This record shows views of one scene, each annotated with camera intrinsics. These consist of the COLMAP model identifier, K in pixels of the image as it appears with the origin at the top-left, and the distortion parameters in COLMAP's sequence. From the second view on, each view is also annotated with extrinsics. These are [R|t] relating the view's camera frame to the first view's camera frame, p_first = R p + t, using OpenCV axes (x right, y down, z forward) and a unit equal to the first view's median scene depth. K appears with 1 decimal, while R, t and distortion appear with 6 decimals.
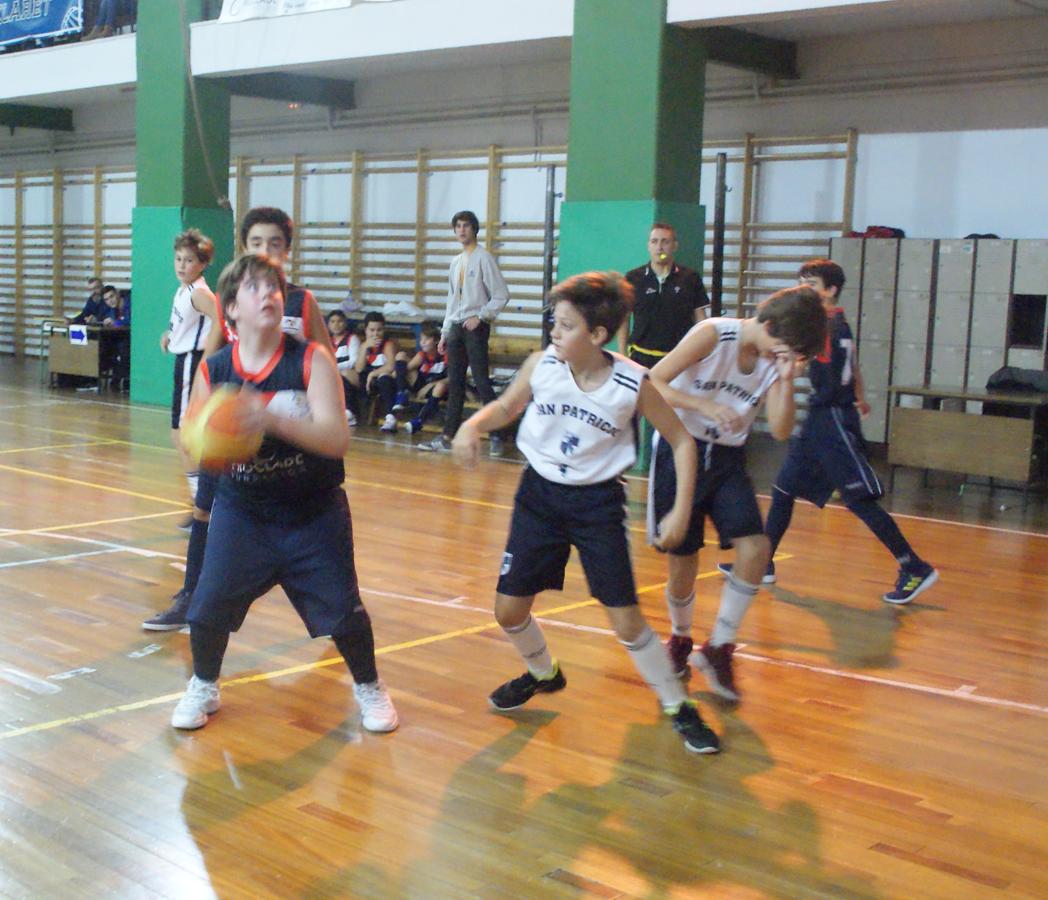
lens RADIAL K [[1495.6, 0, 314.3], [0, 1495.6, 472.6], [0, 0, 1]] dist [-0.103557, 0.144454]
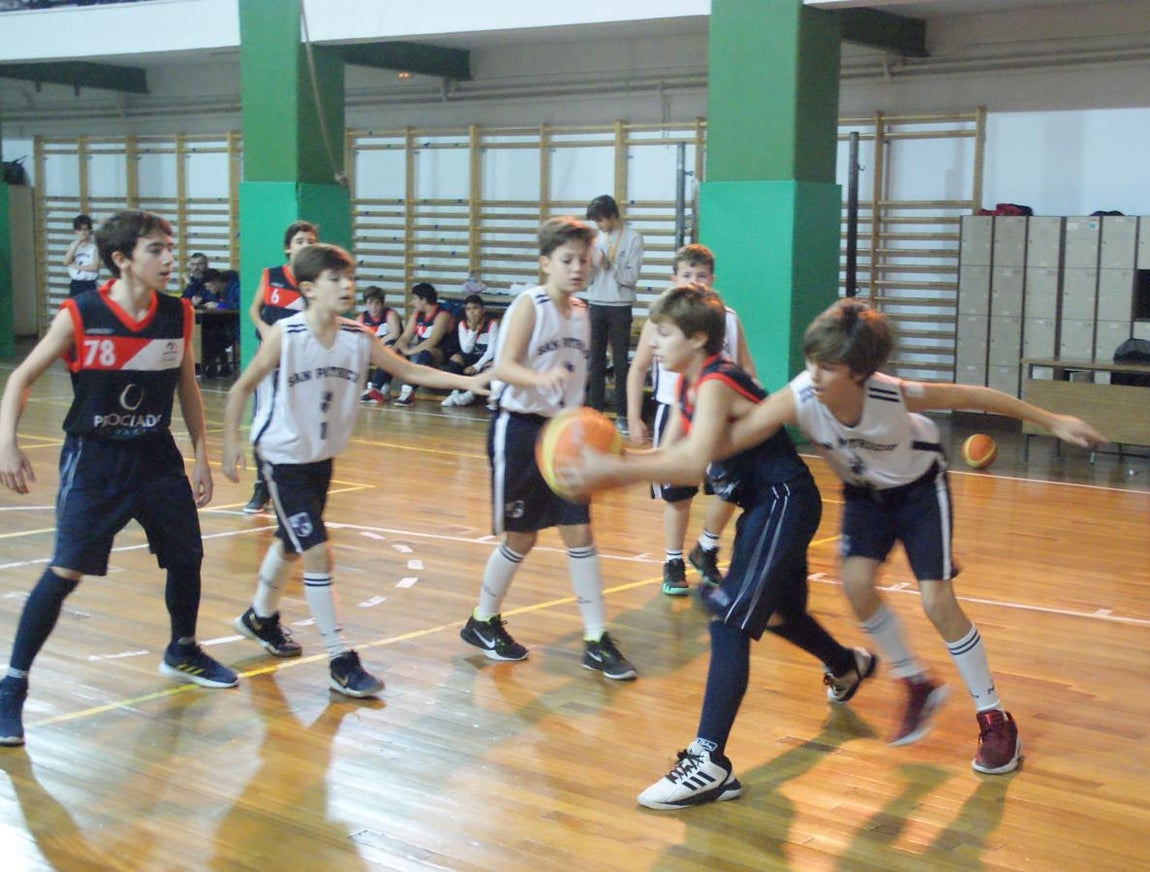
lens RADIAL K [[1686.7, 0, 633.6], [0, 1686.7, 438.0], [0, 0, 1]] dist [0.035171, 0.441602]
pose [[0.988432, -0.016525, 0.150764, -0.046583], [0.020161, 0.999541, -0.022624, 0.014179], [-0.150321, 0.025402, 0.988311, -0.102021]]
